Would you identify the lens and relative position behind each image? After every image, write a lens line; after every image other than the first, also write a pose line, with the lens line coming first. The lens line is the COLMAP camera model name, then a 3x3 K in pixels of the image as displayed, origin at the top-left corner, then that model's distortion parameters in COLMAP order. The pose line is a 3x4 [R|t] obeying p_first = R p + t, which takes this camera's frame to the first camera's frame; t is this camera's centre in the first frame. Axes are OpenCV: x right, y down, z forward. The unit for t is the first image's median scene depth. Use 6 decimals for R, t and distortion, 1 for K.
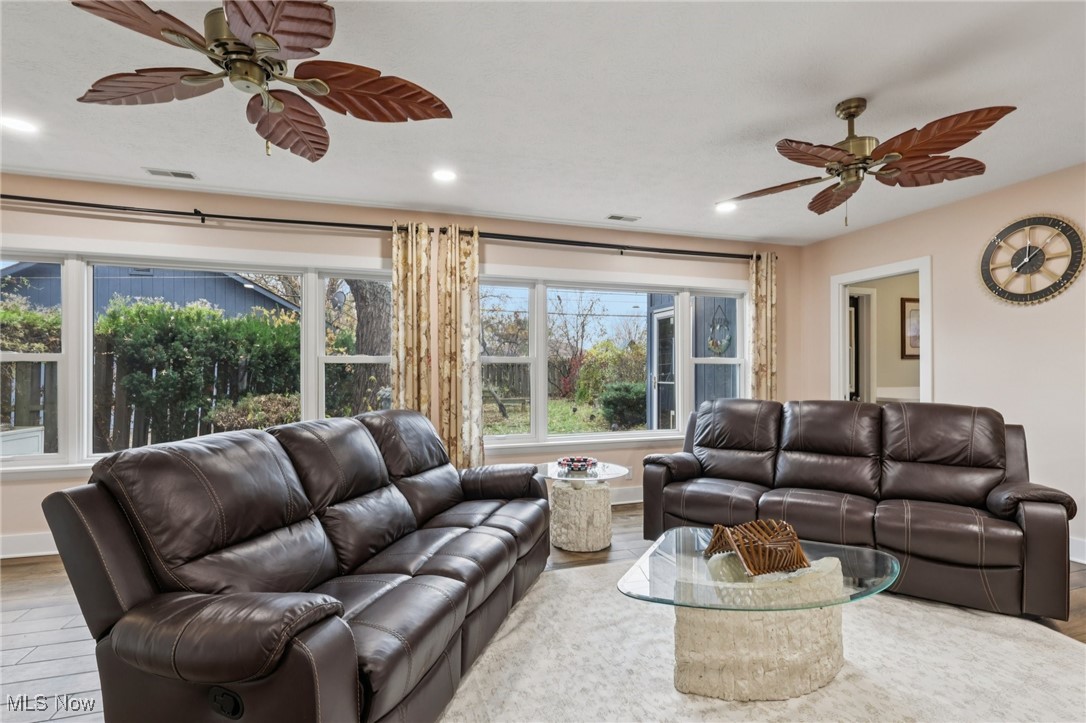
lens RADIAL K [[506.4, 0, 545.5], [0, 506.4, 372.4], [0, 0, 1]] dist [0.000799, 0.000304]
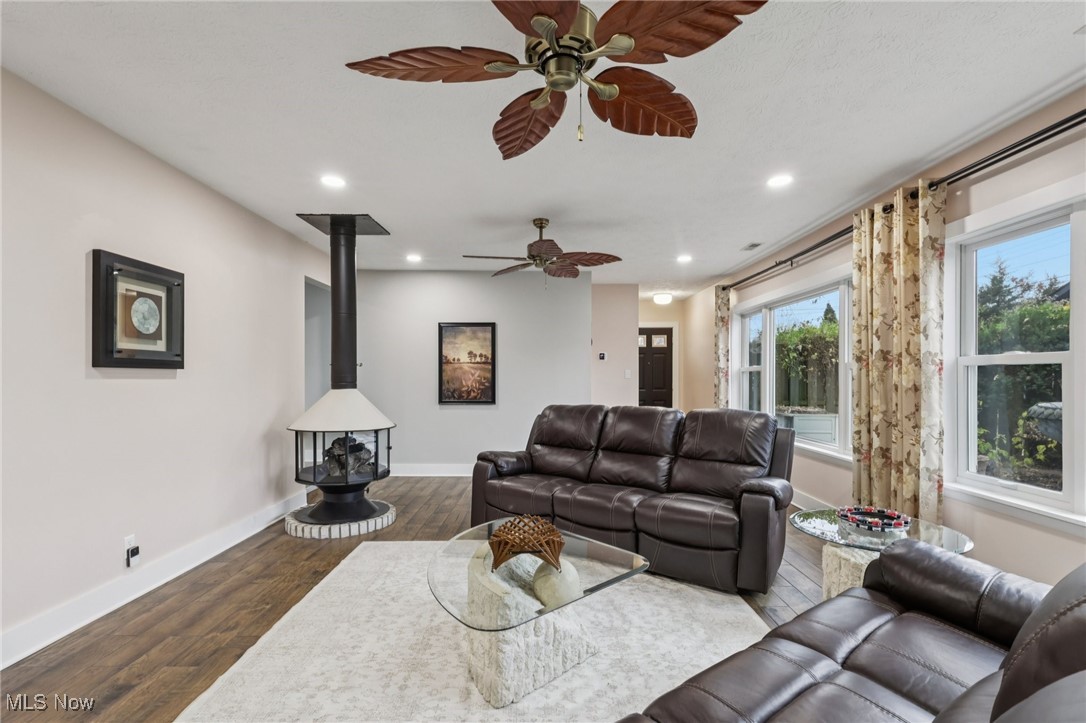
lens RADIAL K [[510.0, 0, 542.5], [0, 510.0, 376.9], [0, 0, 1]] dist [0.001469, 0.000347]
pose [[-0.307859, 0.002413, -0.951429, 0.775023], [0.000240, 0.999997, 0.002458, -0.004995], [0.951432, 0.000529, -0.307859, 0.747521]]
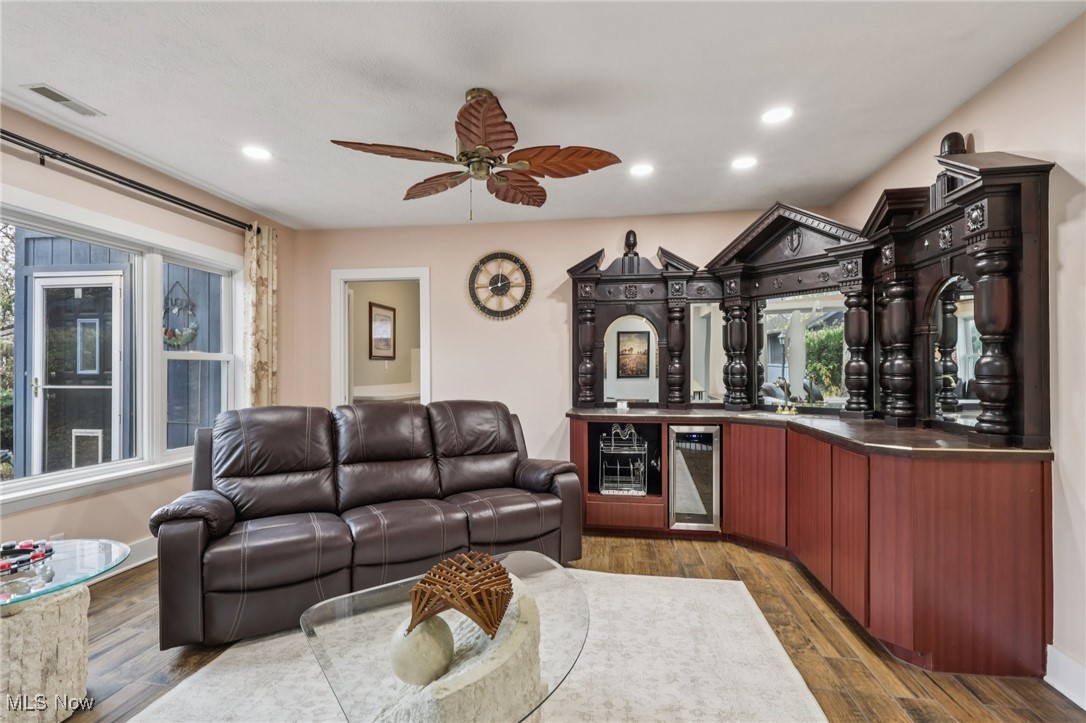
lens RADIAL K [[504.8, 0, 540.7], [0, 504.8, 371.4], [0, 0, 1]] dist [0.002155, 0.000134]
pose [[0.447702, 0.000475, 0.894183, -0.128894], [-0.002859, 0.999996, 0.000900, -0.003646], [-0.894178, -0.002960, 0.447701, 0.298237]]
